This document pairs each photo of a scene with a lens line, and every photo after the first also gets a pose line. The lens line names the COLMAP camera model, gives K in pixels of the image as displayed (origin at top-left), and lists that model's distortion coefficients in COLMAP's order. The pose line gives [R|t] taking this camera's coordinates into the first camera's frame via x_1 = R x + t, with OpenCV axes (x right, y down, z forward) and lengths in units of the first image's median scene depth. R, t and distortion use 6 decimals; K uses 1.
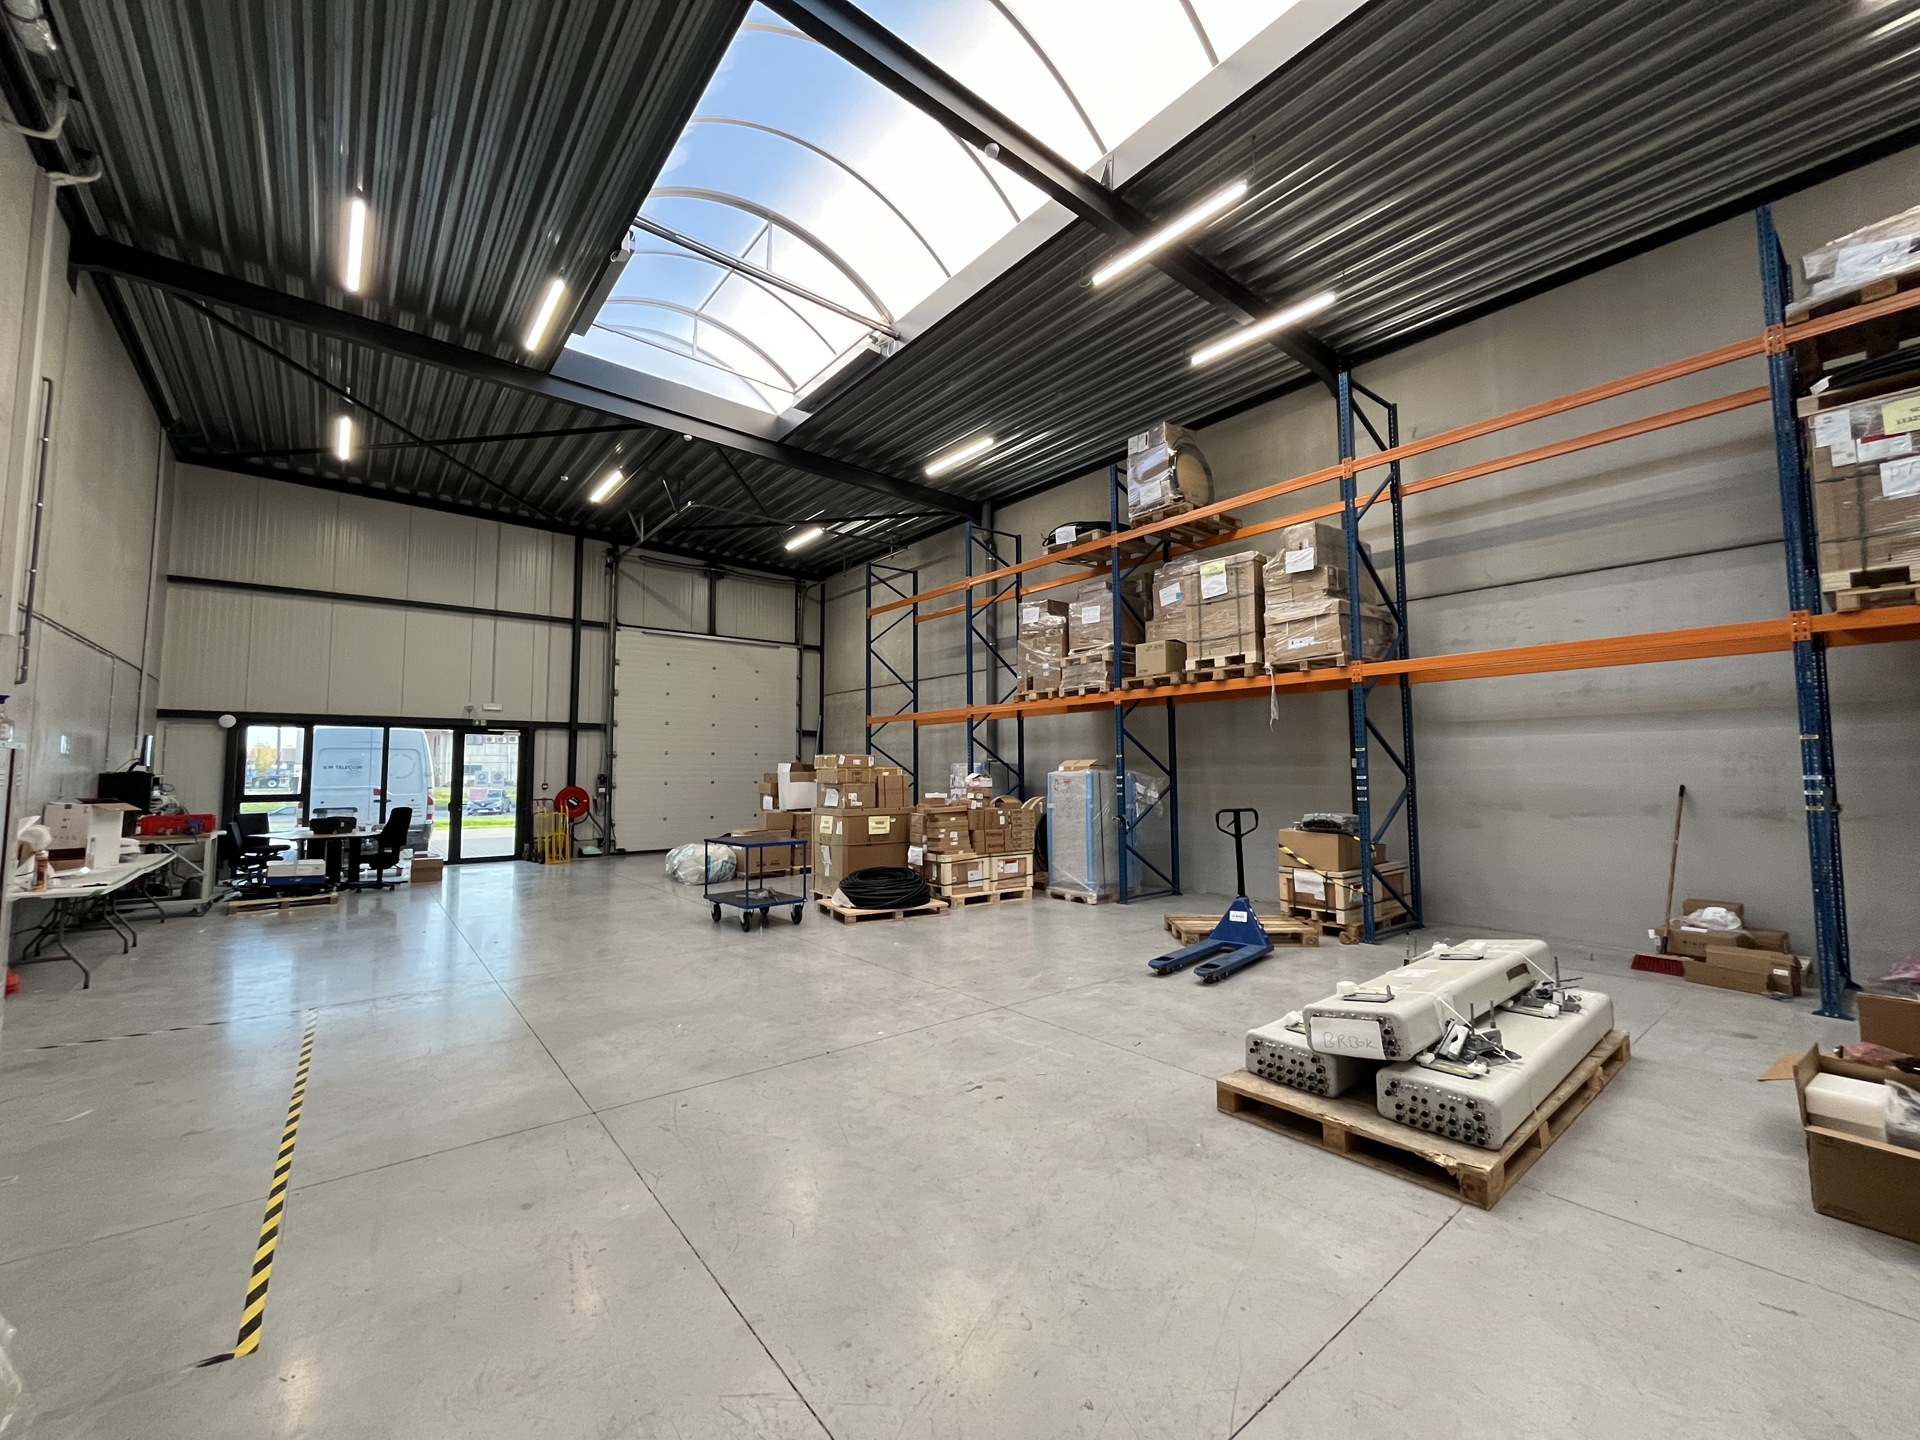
lens RADIAL K [[771.3, 0, 952.6], [0, 771.3, 716.3], [0, 0, 1]] dist [-0.003602, -0.000286]
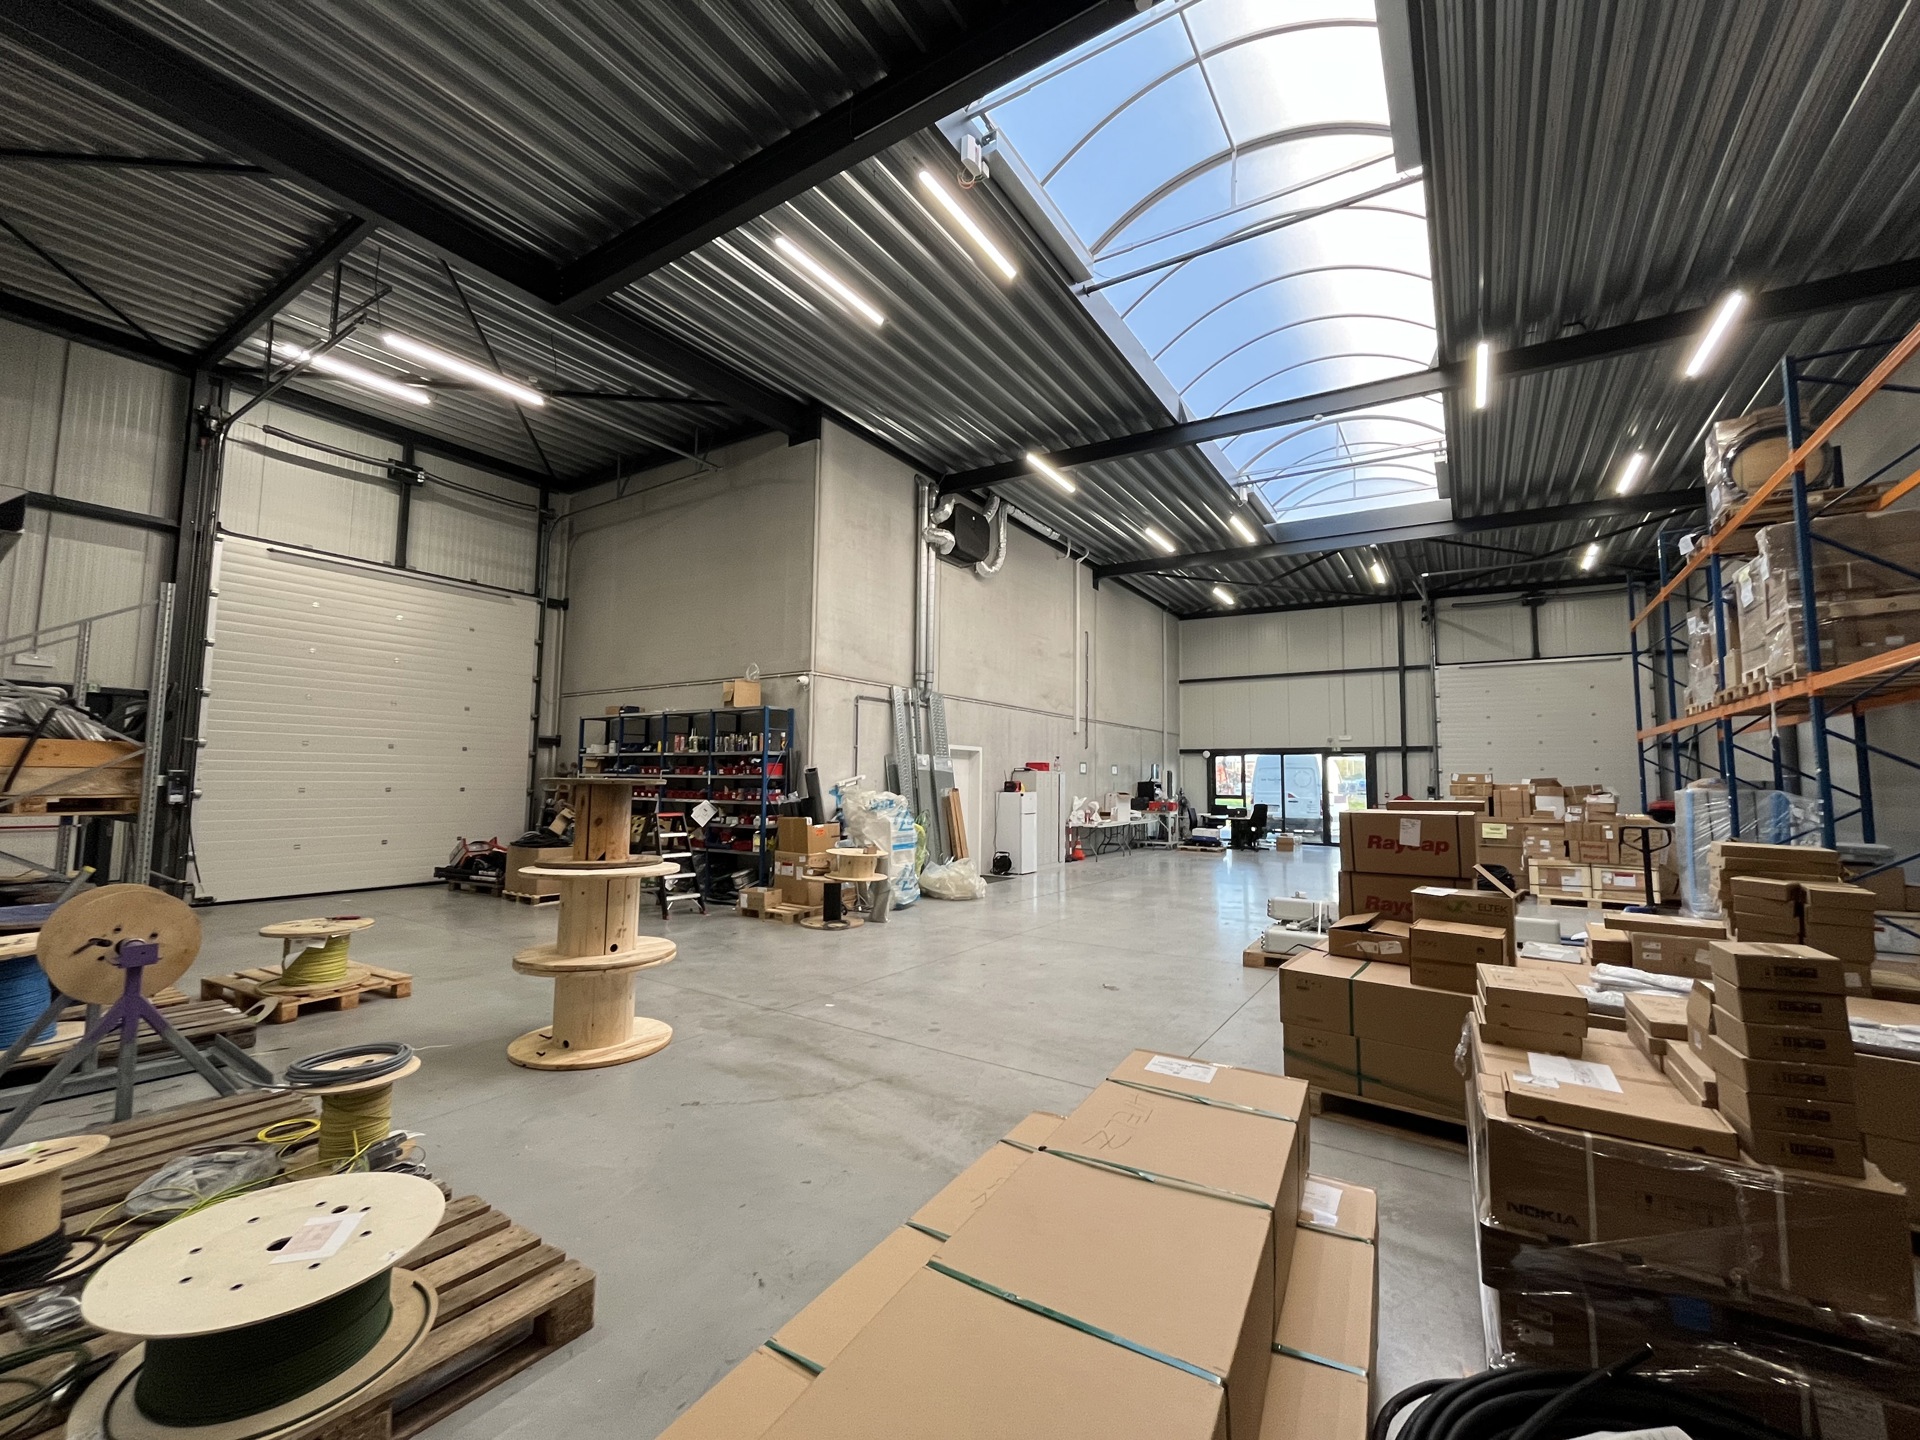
lens RADIAL K [[771.3, 0, 952.6], [0, 771.3, 716.3], [0, 0, 1]] dist [-0.003602, -0.000286]
pose [[0.307932, -0.069225, -0.948887, 1.029803], [0.056173, 0.996932, -0.054501, -0.028880], [0.949749, -0.036519, 0.310876, -0.246275]]
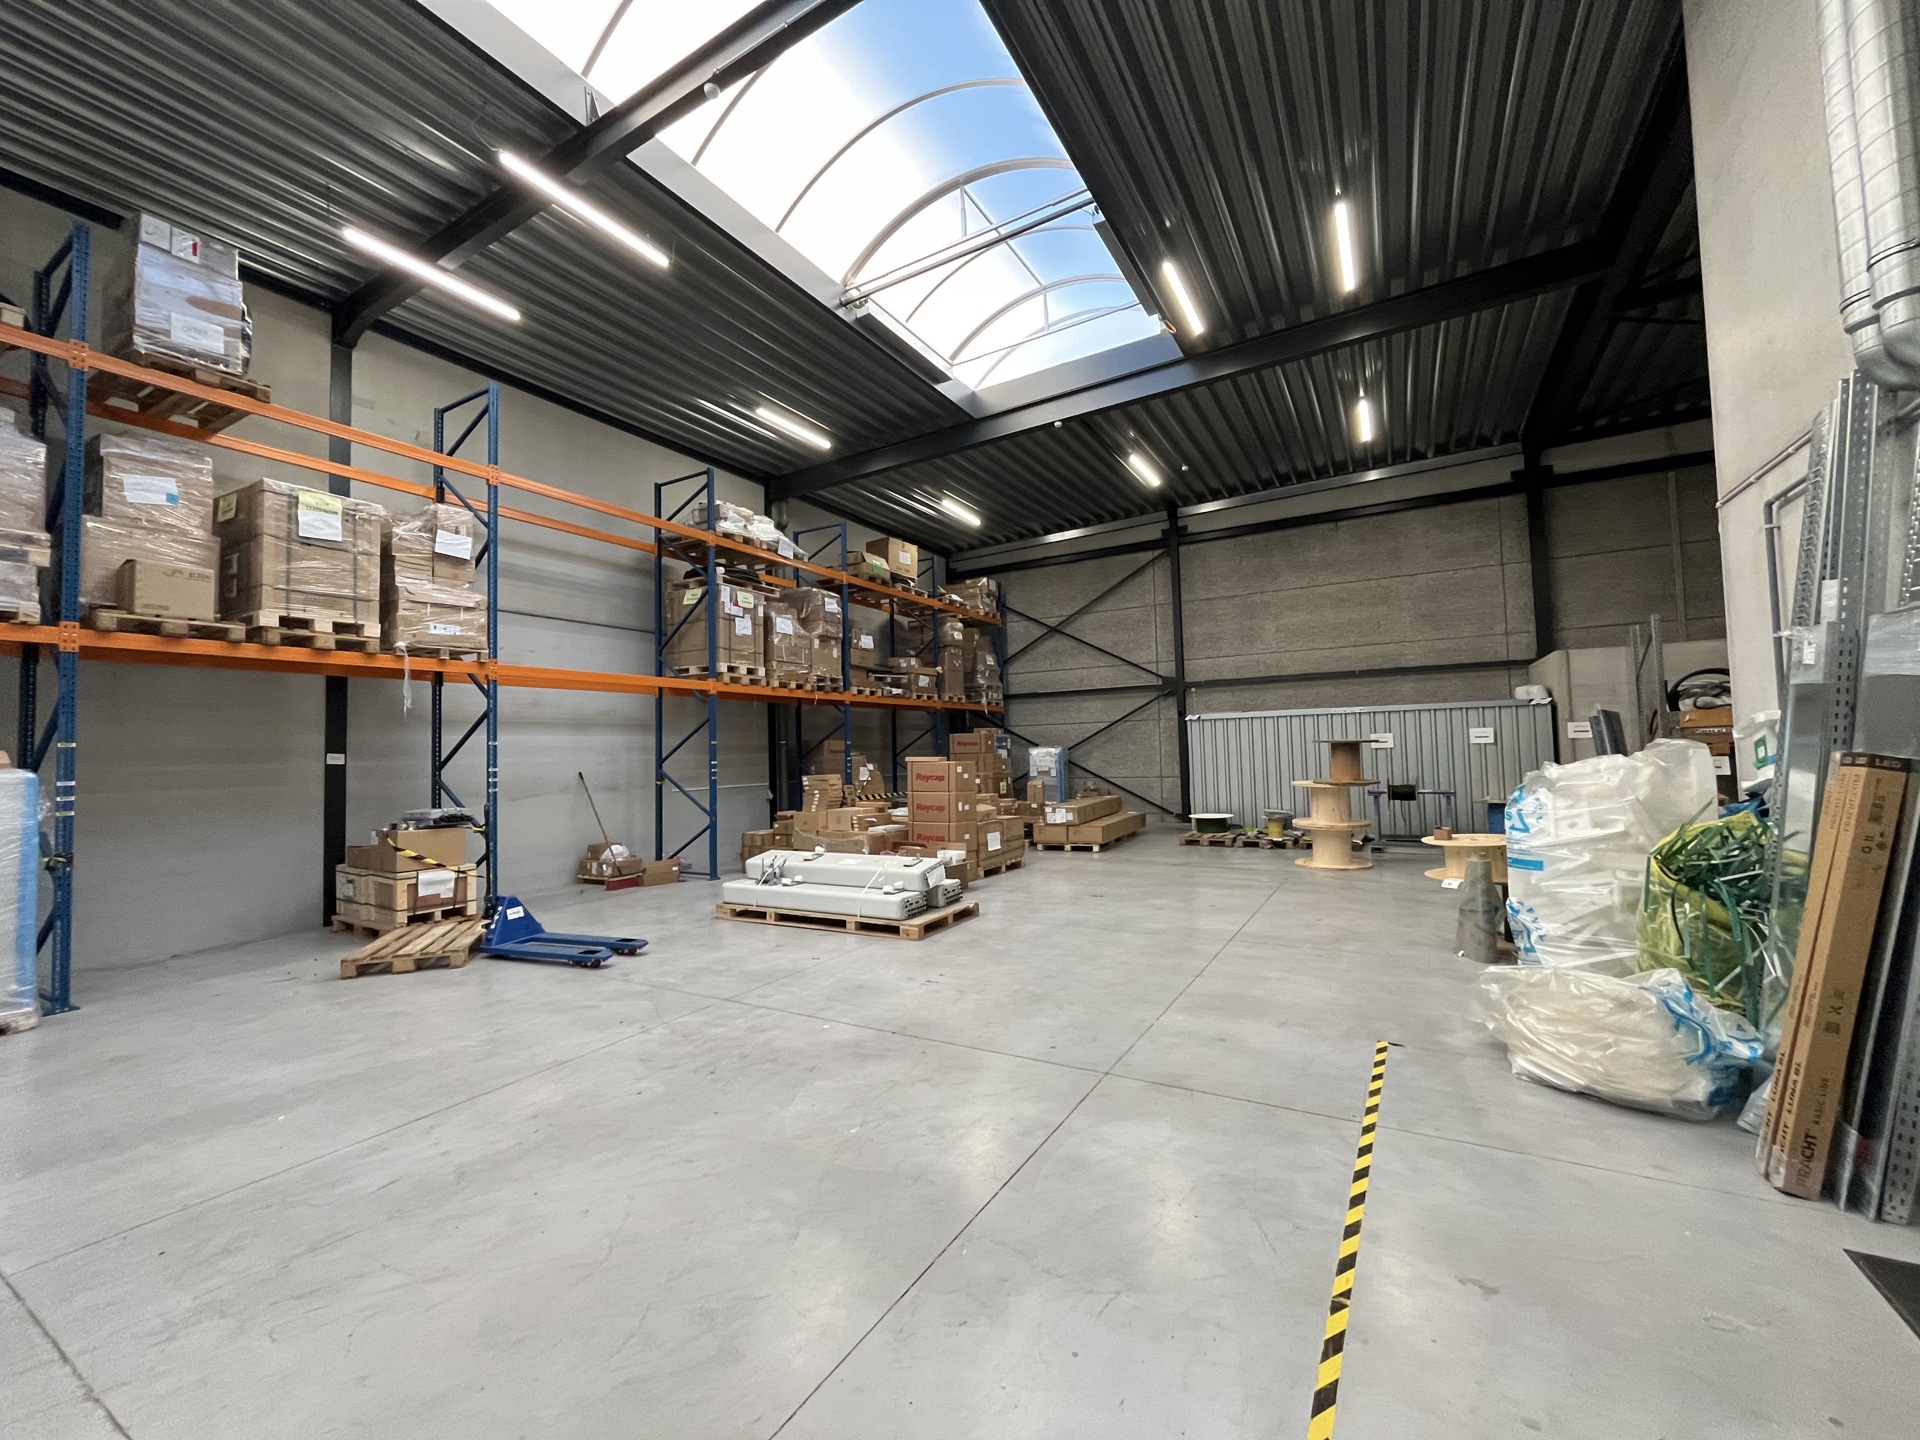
lens RADIAL K [[771.3, 0, 952.6], [0, 771.3, 716.3], [0, 0, 1]] dist [-0.003602, -0.000286]
pose [[-0.354161, 0.057862, 0.933393, -0.654373], [-0.040674, 0.996187, -0.077188, 0.059443], [-0.934299, -0.065302, -0.350457, 0.749407]]
